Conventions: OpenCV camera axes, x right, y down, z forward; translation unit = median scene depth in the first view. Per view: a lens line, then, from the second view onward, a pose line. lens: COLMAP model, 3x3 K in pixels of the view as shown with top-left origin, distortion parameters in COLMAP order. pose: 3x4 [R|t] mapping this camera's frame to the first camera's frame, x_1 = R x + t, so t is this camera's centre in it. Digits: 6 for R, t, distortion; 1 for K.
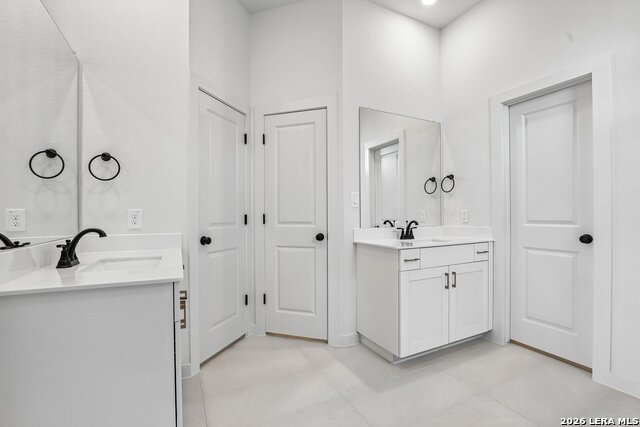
lens RADIAL K [[296.4, 0, 320.1], [0, 296.4, 212.6], [0, 0, 1]] dist [-0.027624, 0.000940]
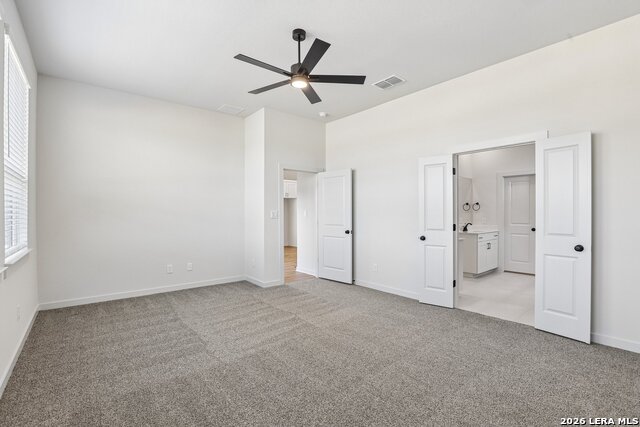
lens RADIAL K [[296.4, 0, 326.0], [0, 296.4, 215.8], [0, 0, 1]] dist [-0.027624, 0.000940]
pose [[0.969916, 0.005602, 0.243374, -1.474559], [-0.008178, 0.999921, 0.009579, -0.048256], [-0.243301, -0.011281, 0.969885, -1.086995]]
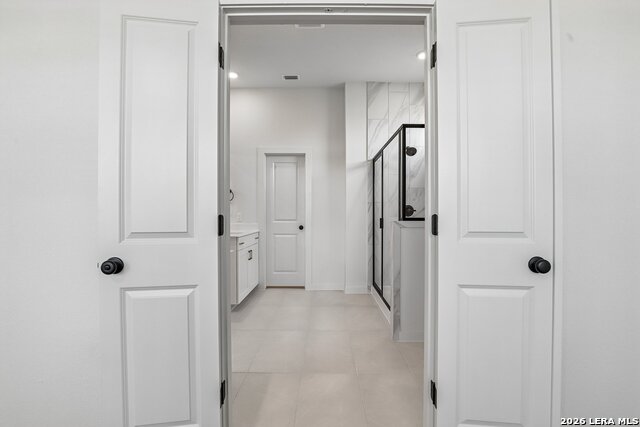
lens RADIAL K [[296.4, 0, 323.0], [0, 296.4, 214.7], [0, 0, 1]] dist [-0.027624, 0.000940]
pose [[0.455628, 0.009613, 0.890118, -0.813557], [-0.007600, 0.999947, -0.006909, 0.006143], [-0.890138, -0.003617, 0.455677, -0.132125]]
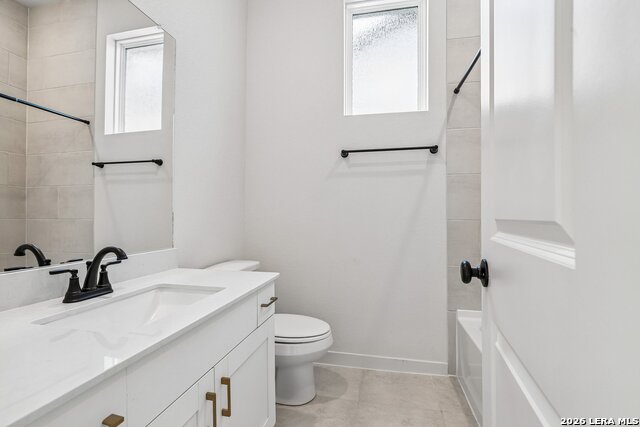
lens RADIAL K [[296.4, 0, 320.5], [0, 296.4, 211.9], [0, 0, 1]] dist [-0.027624, 0.000940]
pose [[0.616495, 0.016389, 0.787188, 0.208174], [-0.008200, 0.999863, -0.014395, -0.014658], [-0.787316, 0.002420, 0.616545, 0.620495]]
